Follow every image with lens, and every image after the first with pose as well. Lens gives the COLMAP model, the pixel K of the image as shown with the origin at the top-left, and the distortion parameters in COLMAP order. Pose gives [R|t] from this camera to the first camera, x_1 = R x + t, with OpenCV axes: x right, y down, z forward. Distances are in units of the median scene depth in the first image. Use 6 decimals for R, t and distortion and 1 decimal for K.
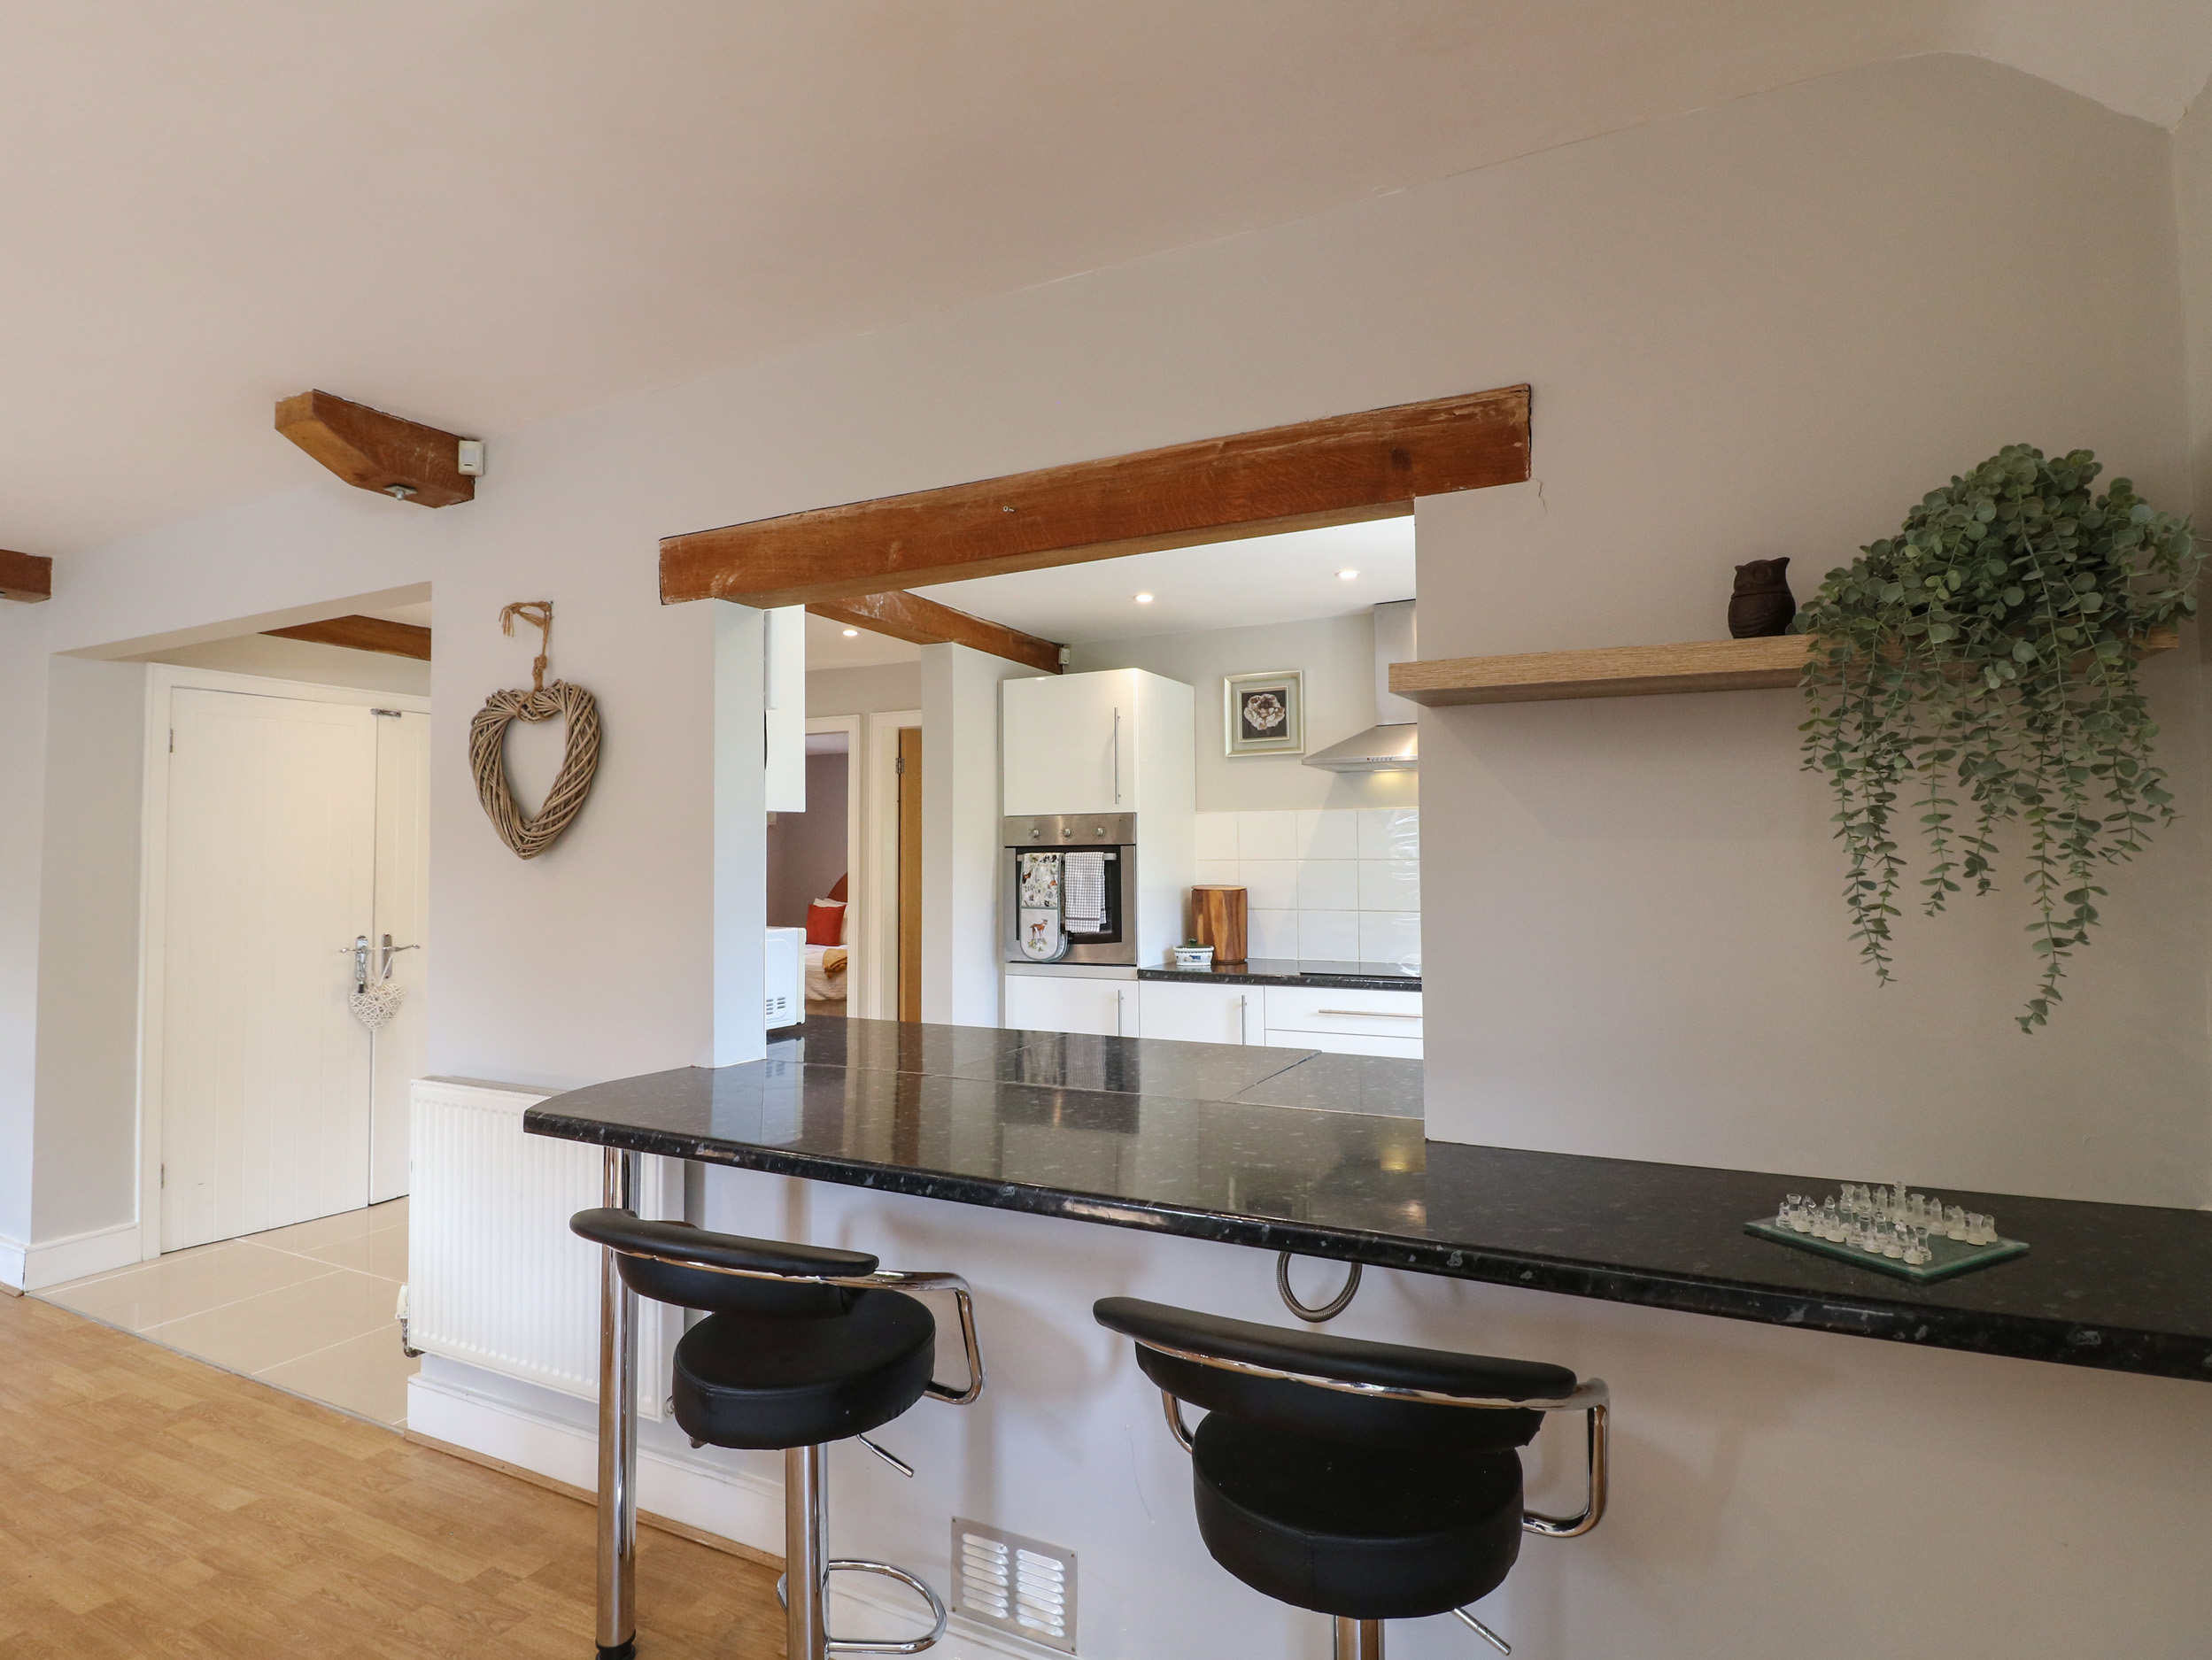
lens RADIAL K [[1172.0, 0, 1108.6], [0, 1172.0, 813.7], [0, 0, 1]] dist [0.004561, -0.016553]
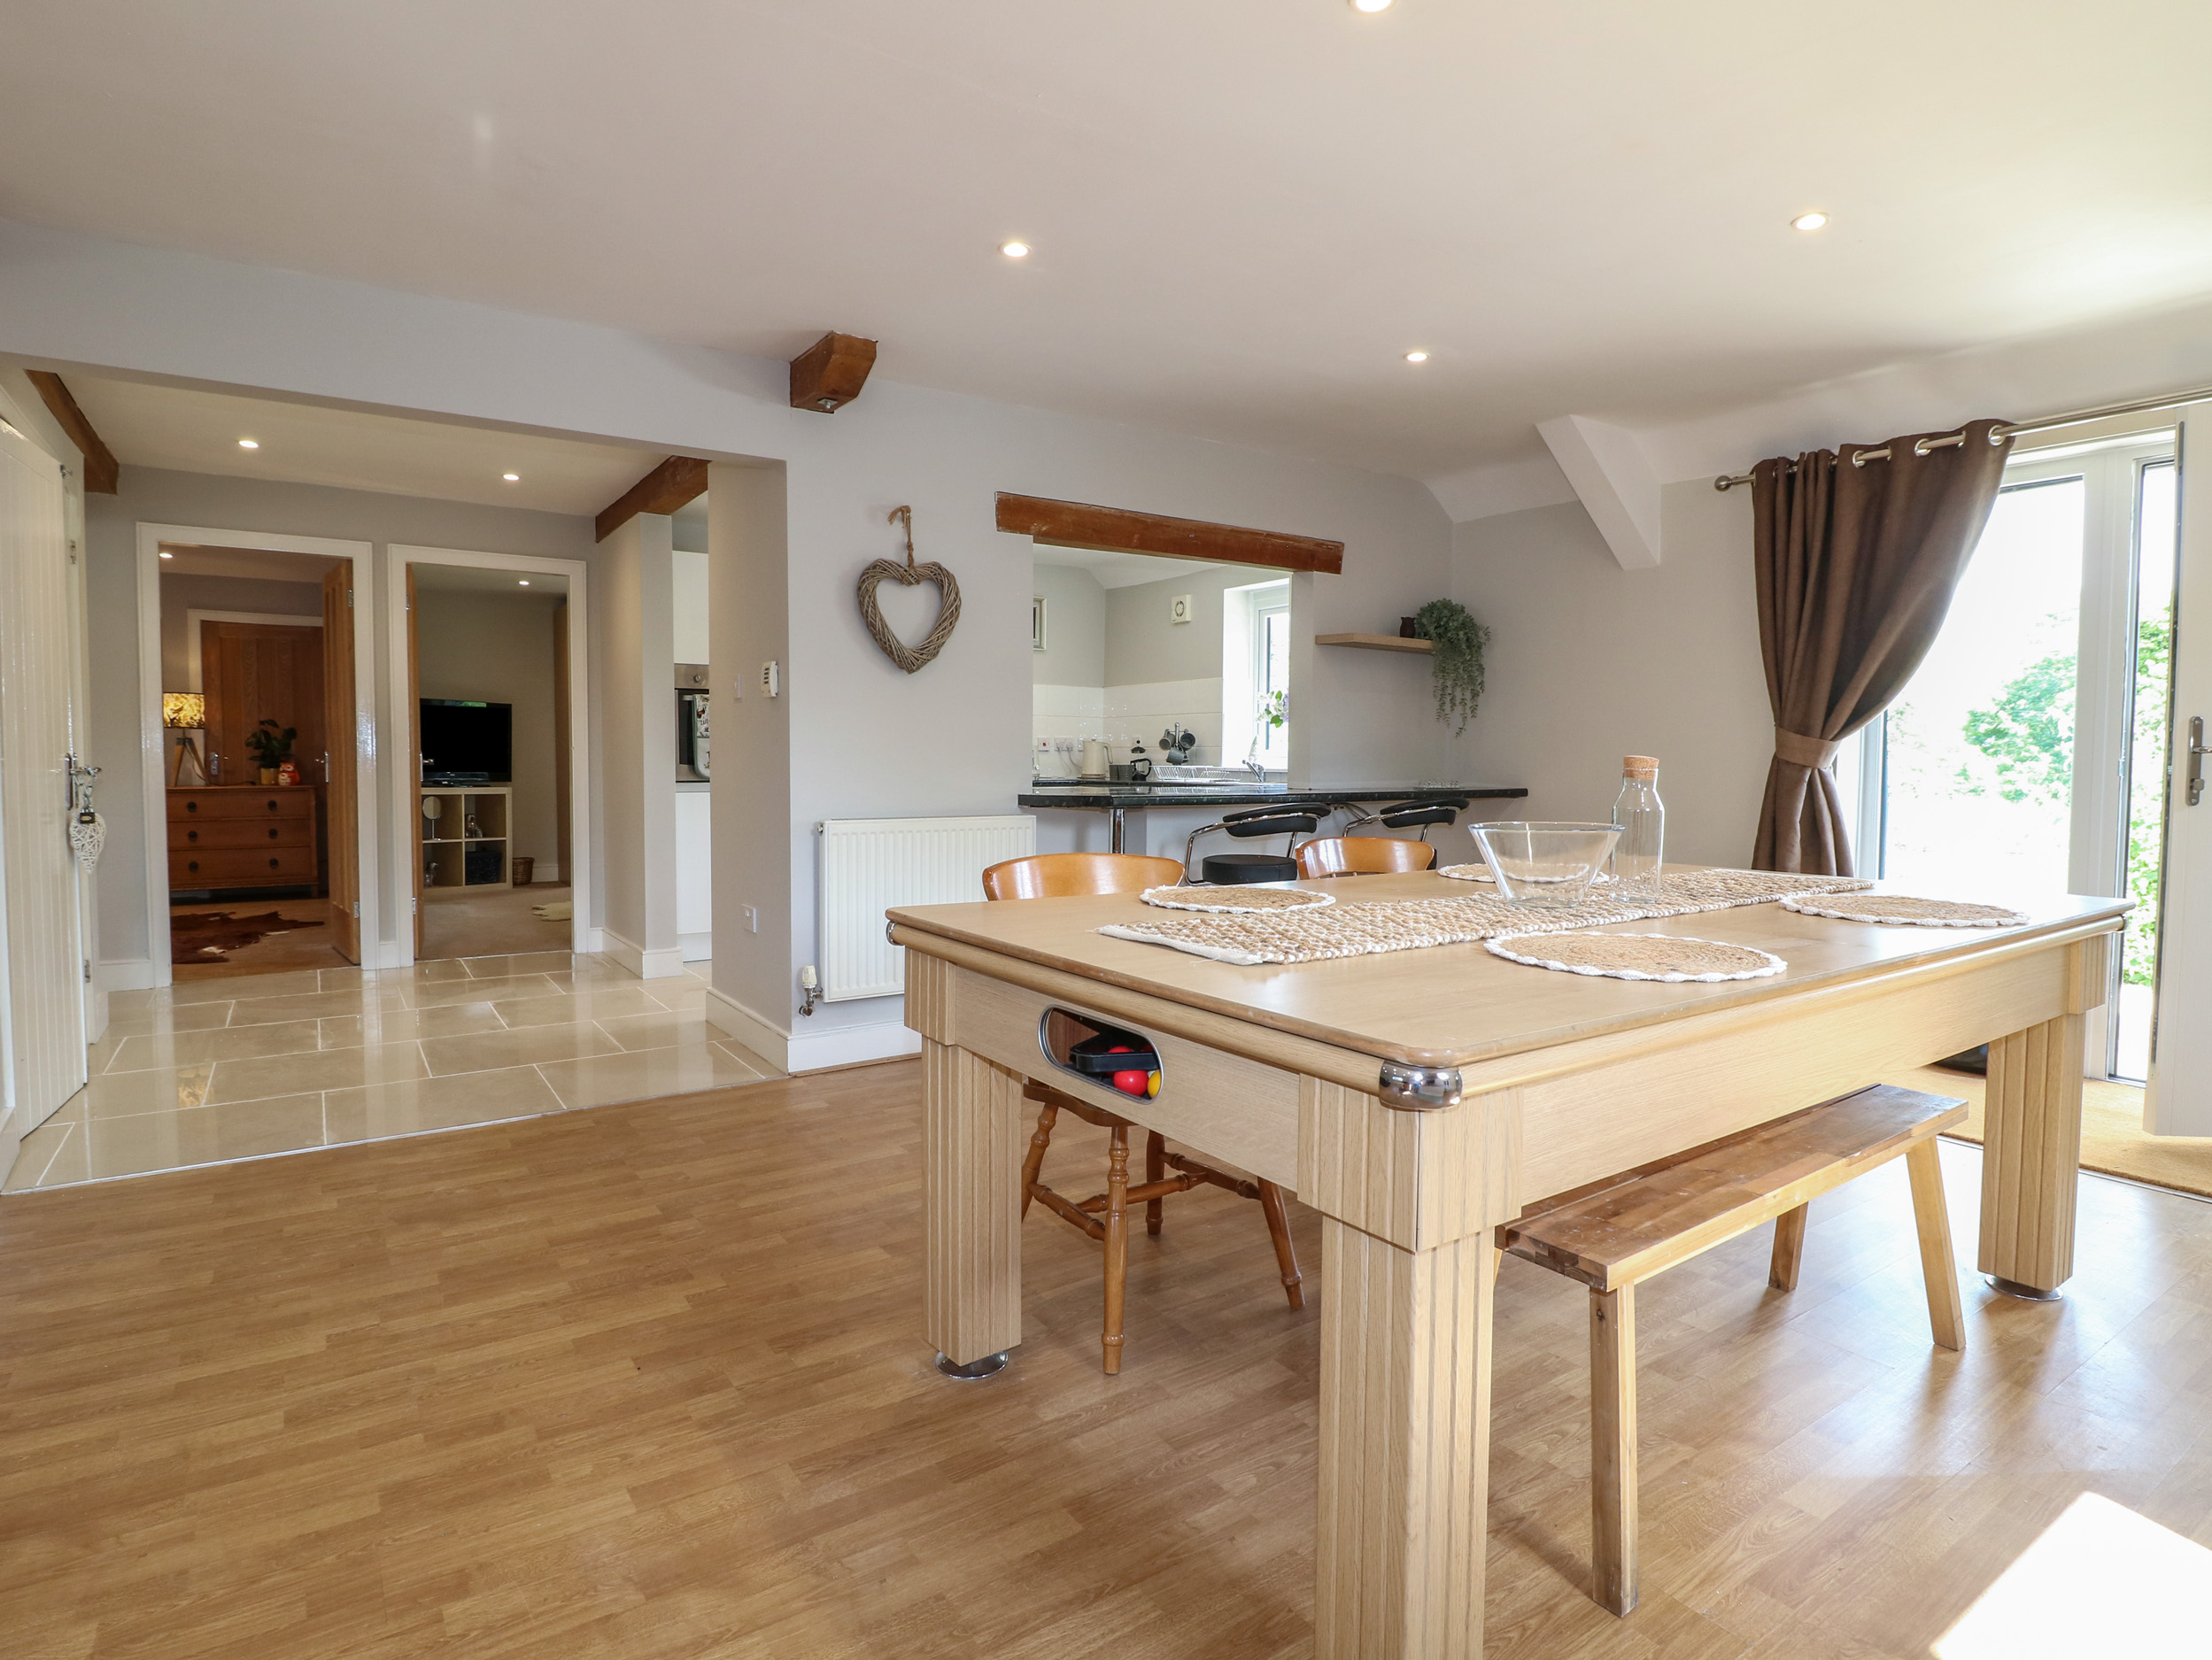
lens RADIAL K [[1172.0, 0, 1108.6], [0, 1172.0, 813.7], [0, 0, 1]] dist [0.004561, -0.016553]
pose [[0.488443, -0.035370, 0.871879, -0.976210], [-0.042226, 0.997050, 0.064103, 0.063527], [-0.871573, -0.068127, 0.485509, -0.002855]]
